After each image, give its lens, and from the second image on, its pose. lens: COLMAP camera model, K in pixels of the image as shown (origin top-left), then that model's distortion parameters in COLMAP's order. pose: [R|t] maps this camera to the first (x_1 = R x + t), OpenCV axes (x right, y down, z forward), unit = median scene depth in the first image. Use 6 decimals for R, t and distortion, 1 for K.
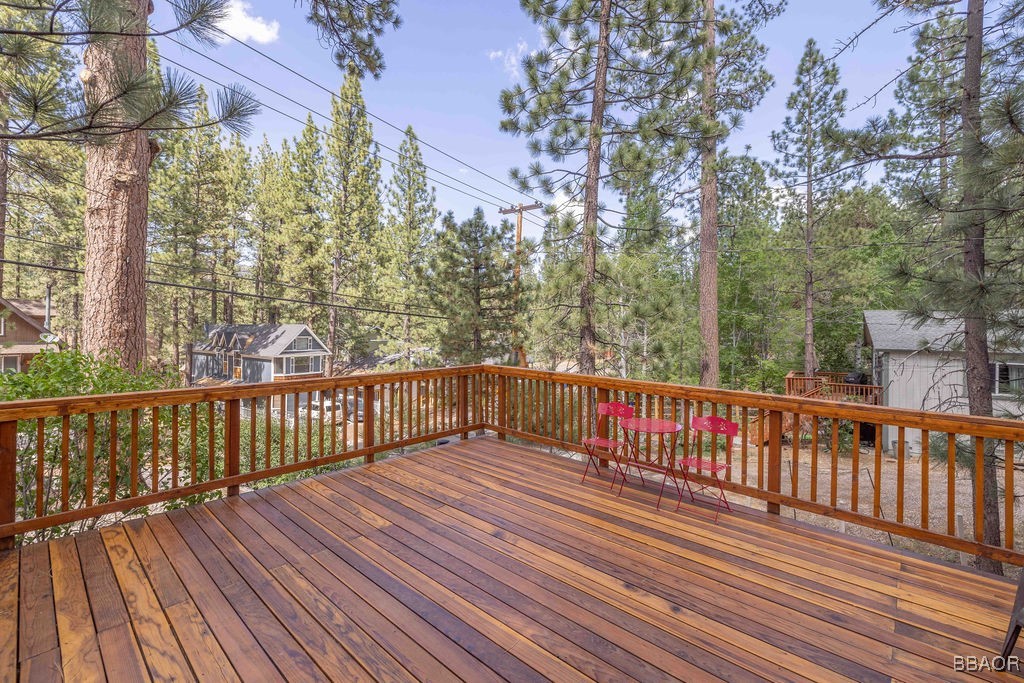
lens RADIAL K [[437.3, 0, 510.6], [0, 437.3, 335.1], [0, 0, 1]] dist [0.000479, 0.000129]
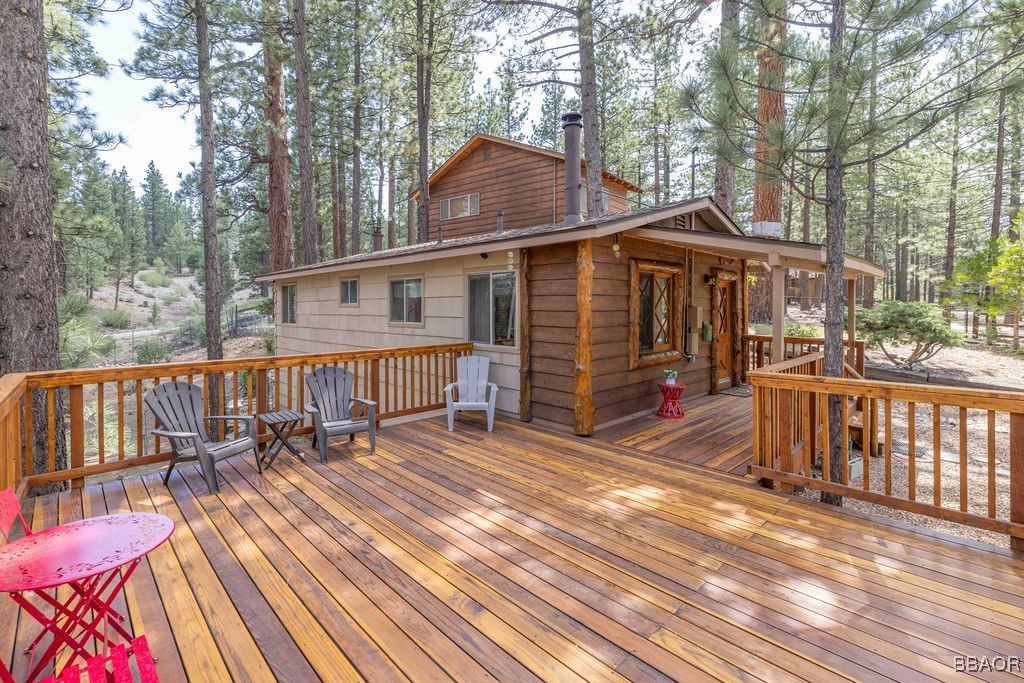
lens RADIAL K [[459.8, 0, 507.2], [0, 459.8, 308.4], [0, 0, 1]] dist [0.000678, 0.000384]
pose [[-0.997473, -0.010790, 0.070225, -0.075149], [-0.009105, 0.999664, 0.024262, -0.019900], [-0.070464, 0.023561, -0.997236, 1.045173]]
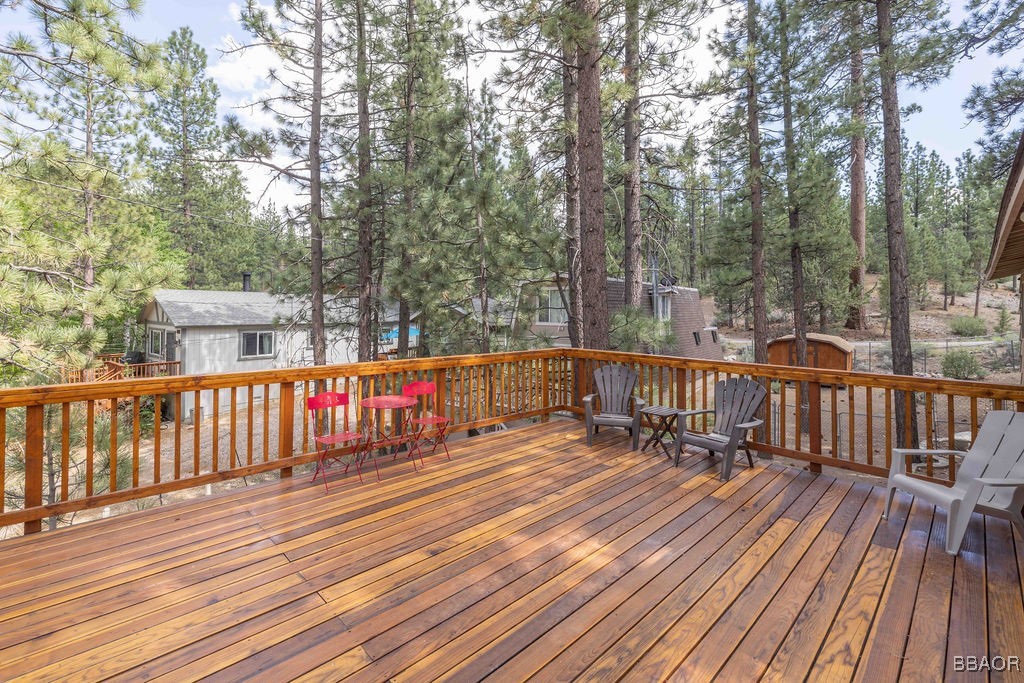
lens RADIAL K [[448.8, 0, 491.8], [0, 448.8, 303.1], [0, 0, 1]] dist [-0.001266, -0.000357]
pose [[0.093036, 0.005968, 0.995645, -0.548278], [0.013534, 0.999882, -0.007258, -0.013159], [-0.995571, 0.014150, 0.092944, 0.490573]]
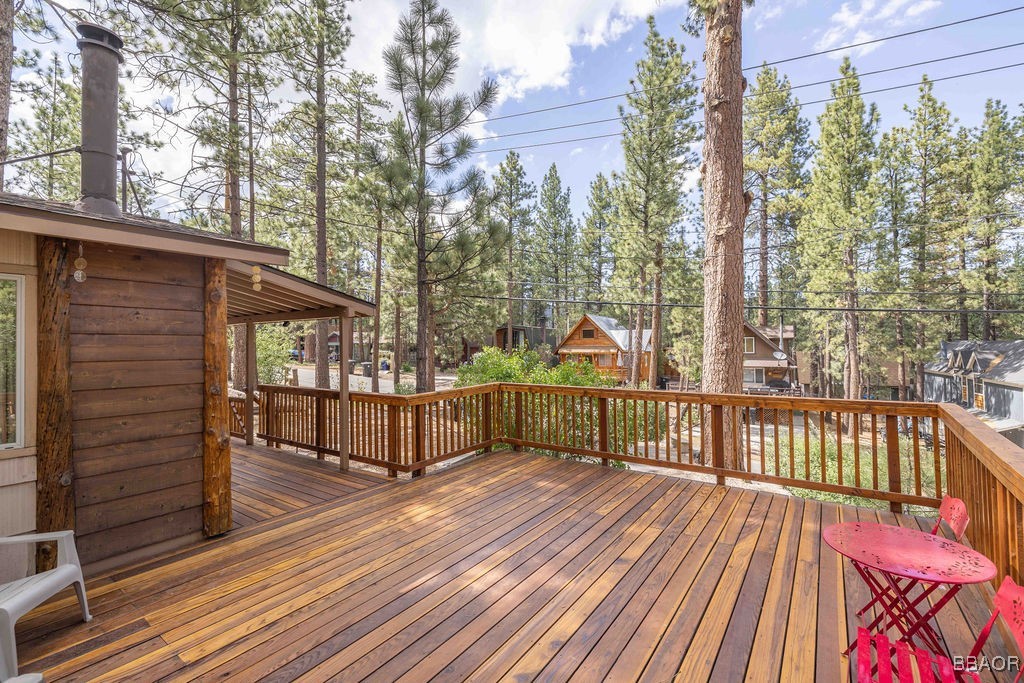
lens RADIAL K [[437.3, 0, 510.6], [0, 437.3, 335.1], [0, 0, 1]] dist [0.000479, 0.000129]
pose [[0.108269, -0.036699, -0.993444, 0.562045], [-0.005009, 0.999286, -0.037461, -0.001594], [0.994109, 0.009032, 0.108008, 0.399609]]
